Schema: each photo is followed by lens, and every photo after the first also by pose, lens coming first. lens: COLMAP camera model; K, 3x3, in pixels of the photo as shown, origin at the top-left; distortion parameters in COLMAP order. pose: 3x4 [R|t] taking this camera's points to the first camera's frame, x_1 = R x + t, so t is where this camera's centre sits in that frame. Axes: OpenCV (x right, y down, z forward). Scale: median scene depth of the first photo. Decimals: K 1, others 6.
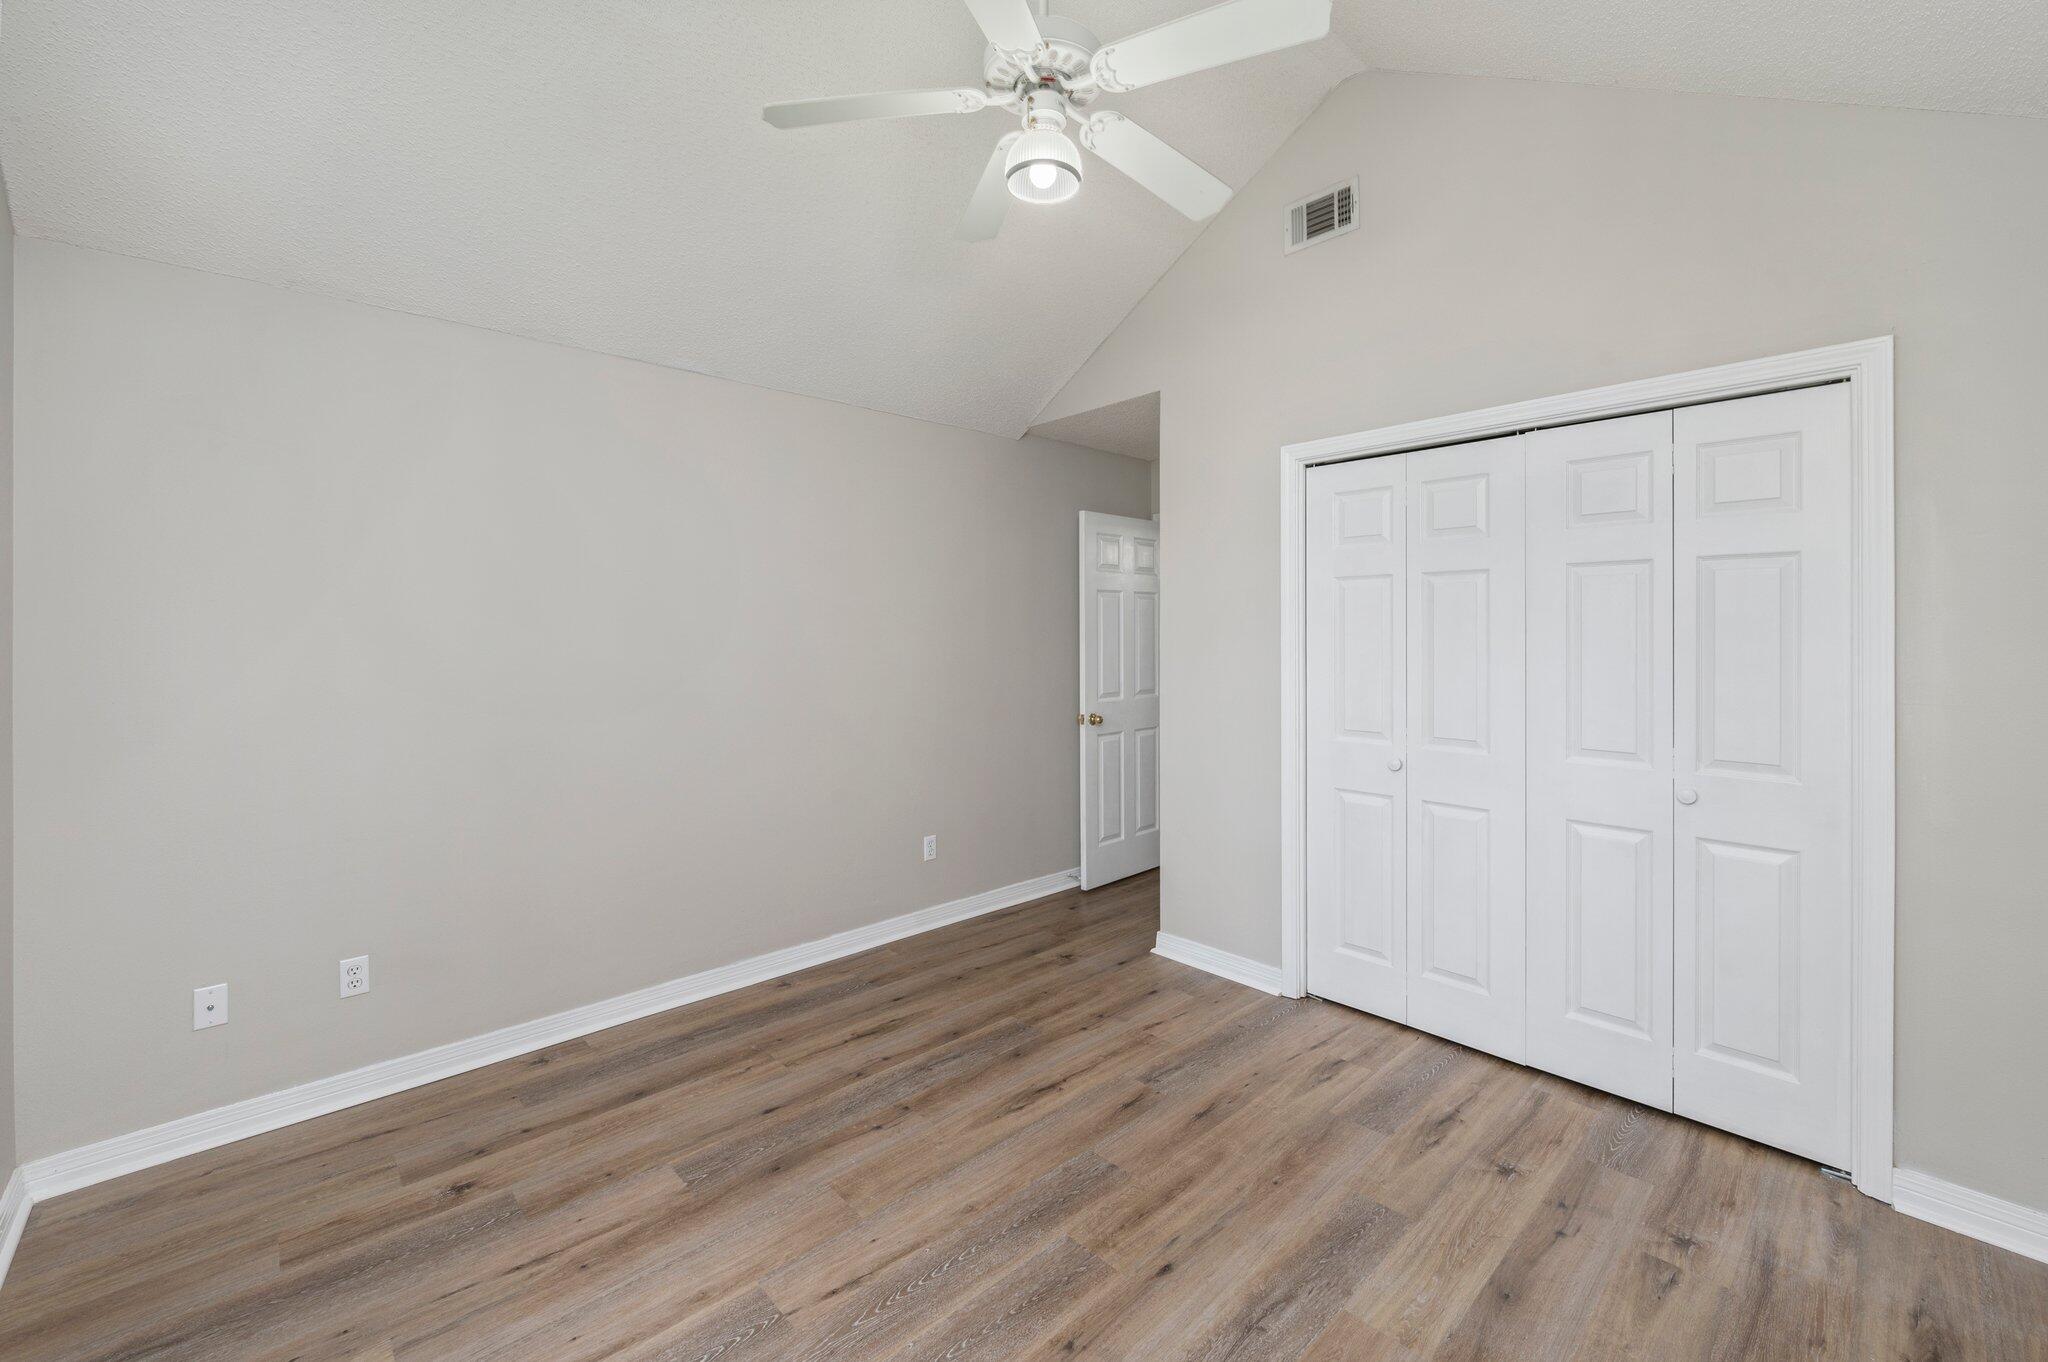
lens RADIAL K [[834.3, 0, 1028.4], [0, 834.3, 665.4], [0, 0, 1]] dist [-0.001555, 0.000399]
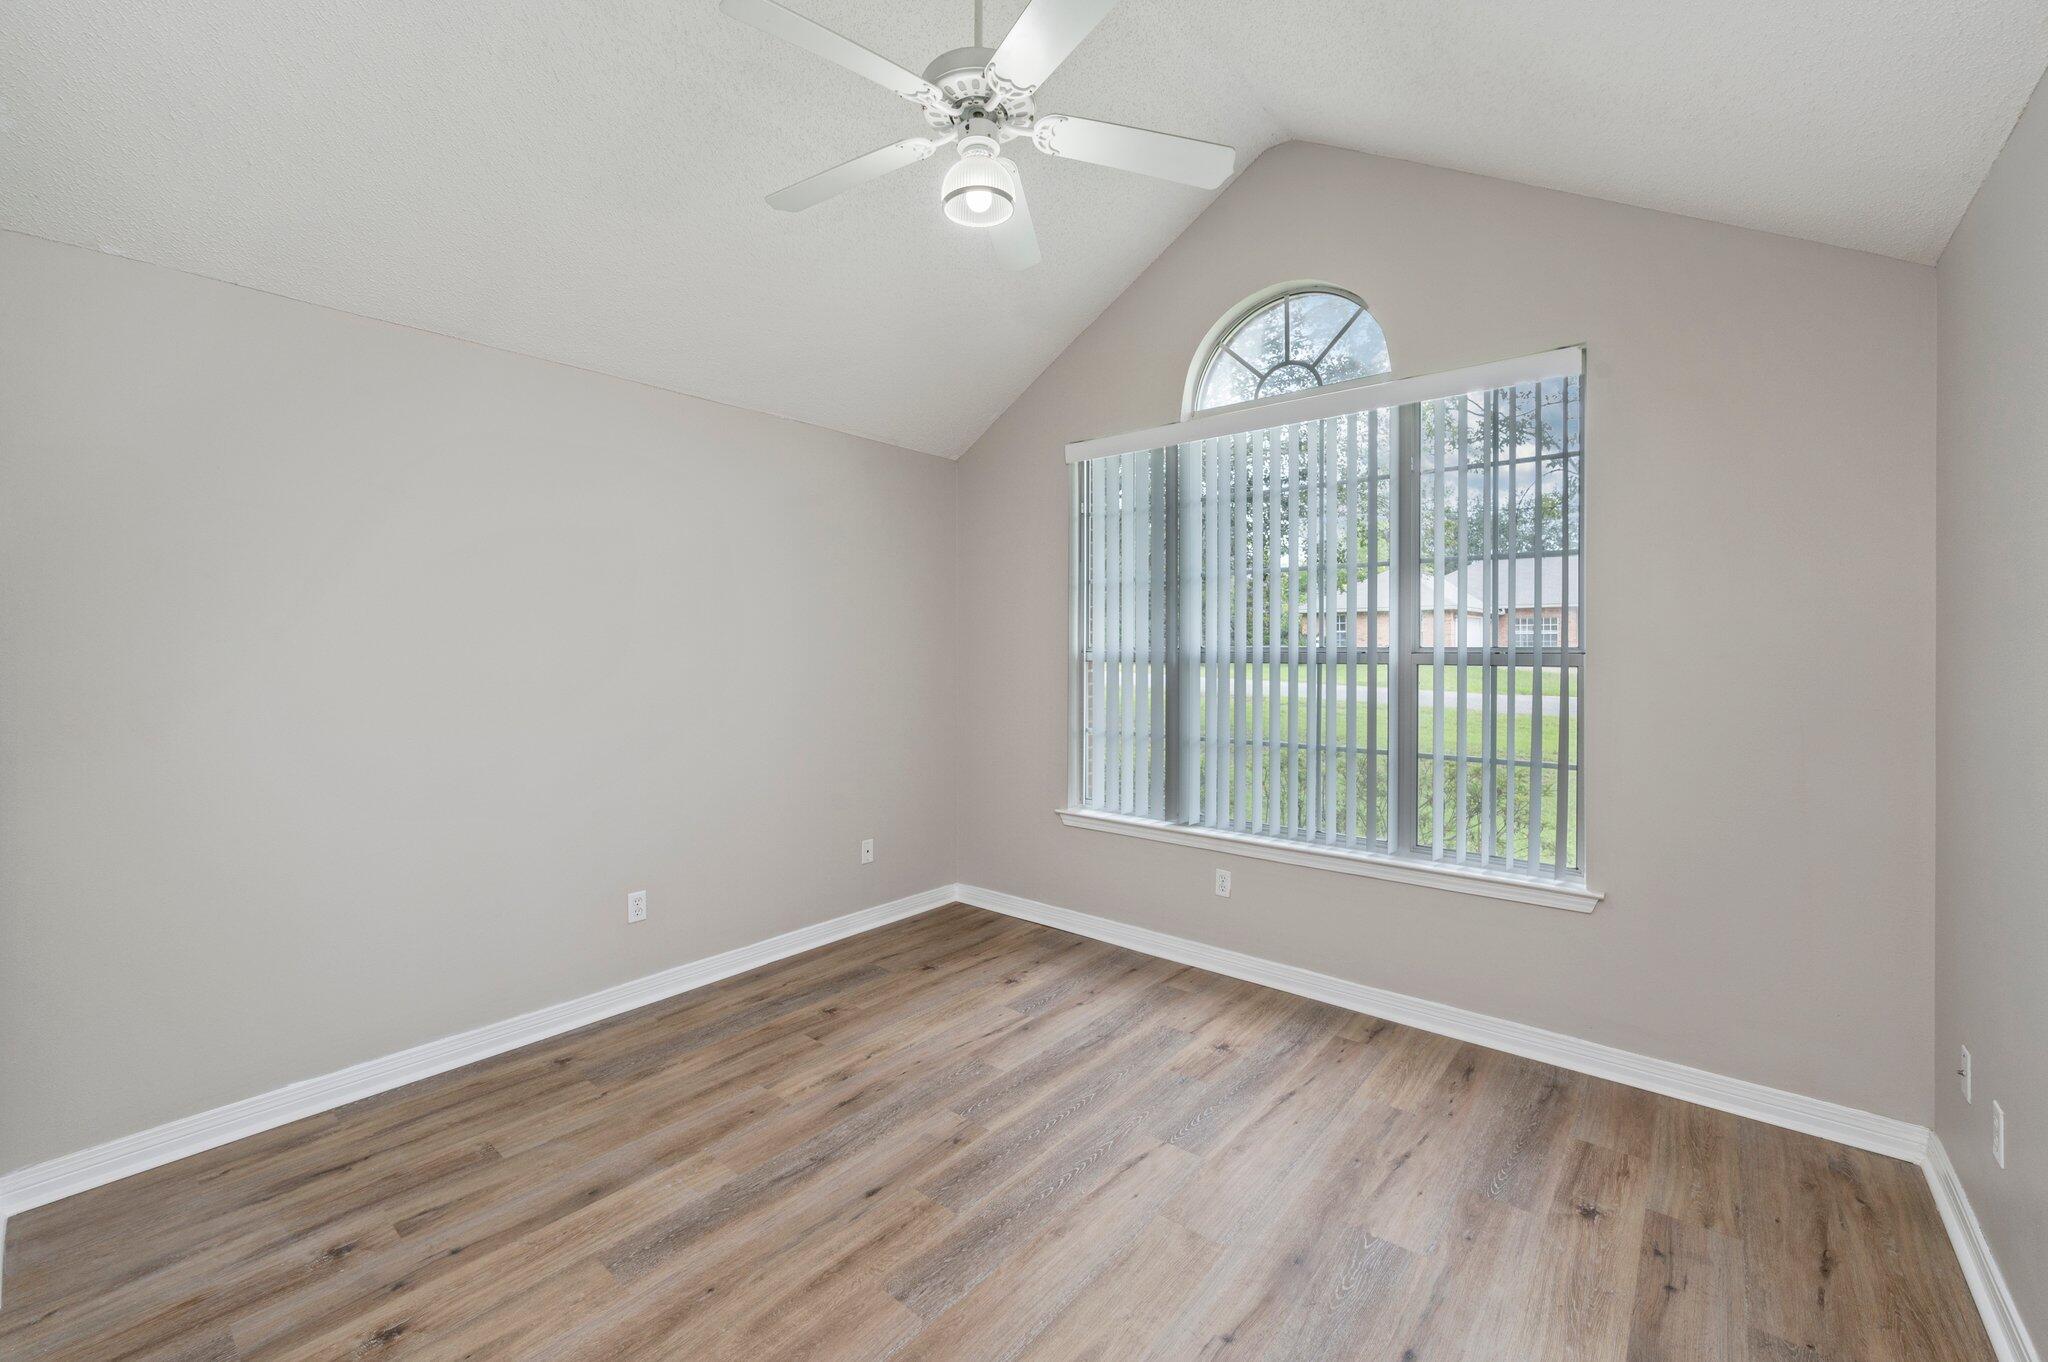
lens RADIAL K [[834.3, 0, 1021.5], [0, 834.3, 668.3], [0, 0, 1]] dist [-0.001555, 0.000399]
pose [[-0.992437, 0.006932, -0.122556, 0.091109], [-0.000378, 0.998227, 0.059526, -0.063902], [0.122751, 0.059123, -0.990675, 2.015983]]
